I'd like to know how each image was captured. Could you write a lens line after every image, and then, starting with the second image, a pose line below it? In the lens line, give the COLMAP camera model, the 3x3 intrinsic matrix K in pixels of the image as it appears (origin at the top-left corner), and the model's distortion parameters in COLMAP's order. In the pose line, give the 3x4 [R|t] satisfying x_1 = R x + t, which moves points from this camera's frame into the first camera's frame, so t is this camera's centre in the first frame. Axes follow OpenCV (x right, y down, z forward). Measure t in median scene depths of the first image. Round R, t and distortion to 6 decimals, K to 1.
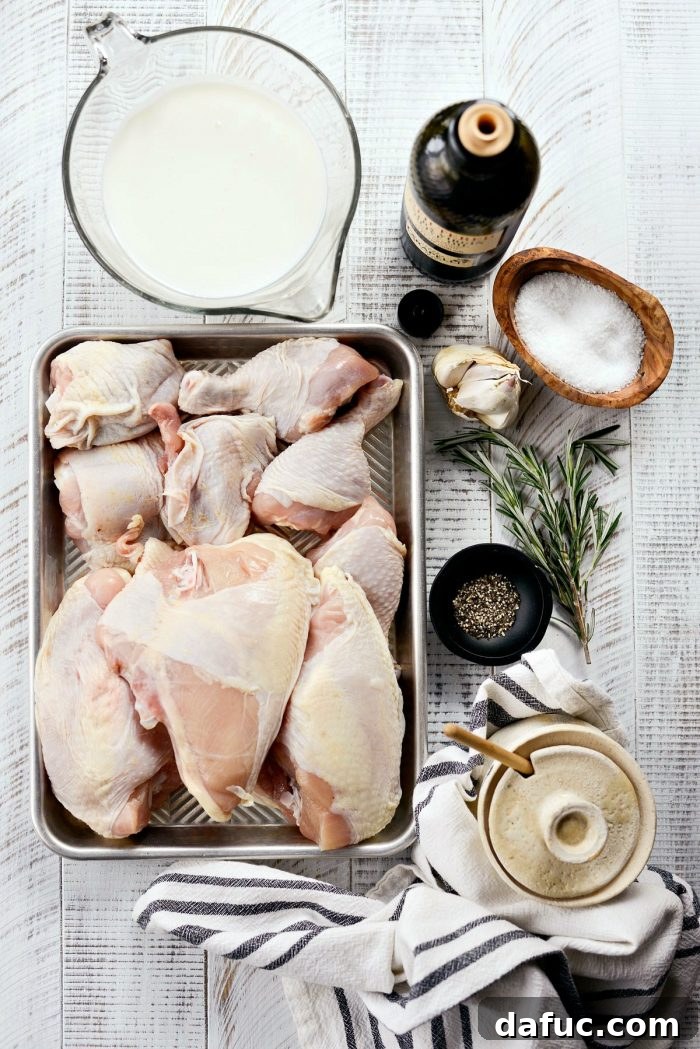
lens RADIAL K [[1666.6, 0, 350.0], [0, 1666.6, 524.5], [0, 0, 1]] dist [-0.089219, 0.076496]
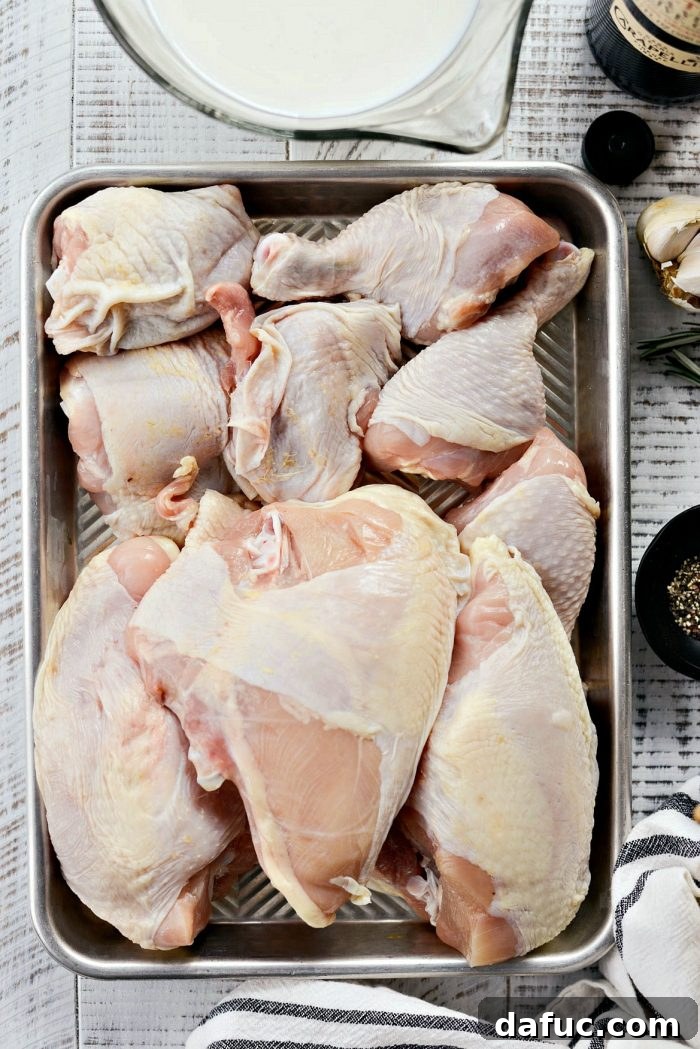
lens RADIAL K [[1693.5, 0, 350.0], [0, 1693.5, 524.5], [0, 0, 1]] dist [-0.113949, 0.030927]
pose [[0.999996, 0.001710, -0.002435, -0.063121], [-0.001547, 0.997866, 0.065284, -0.022430], [0.002542, -0.065280, 0.997864, 0.339686]]
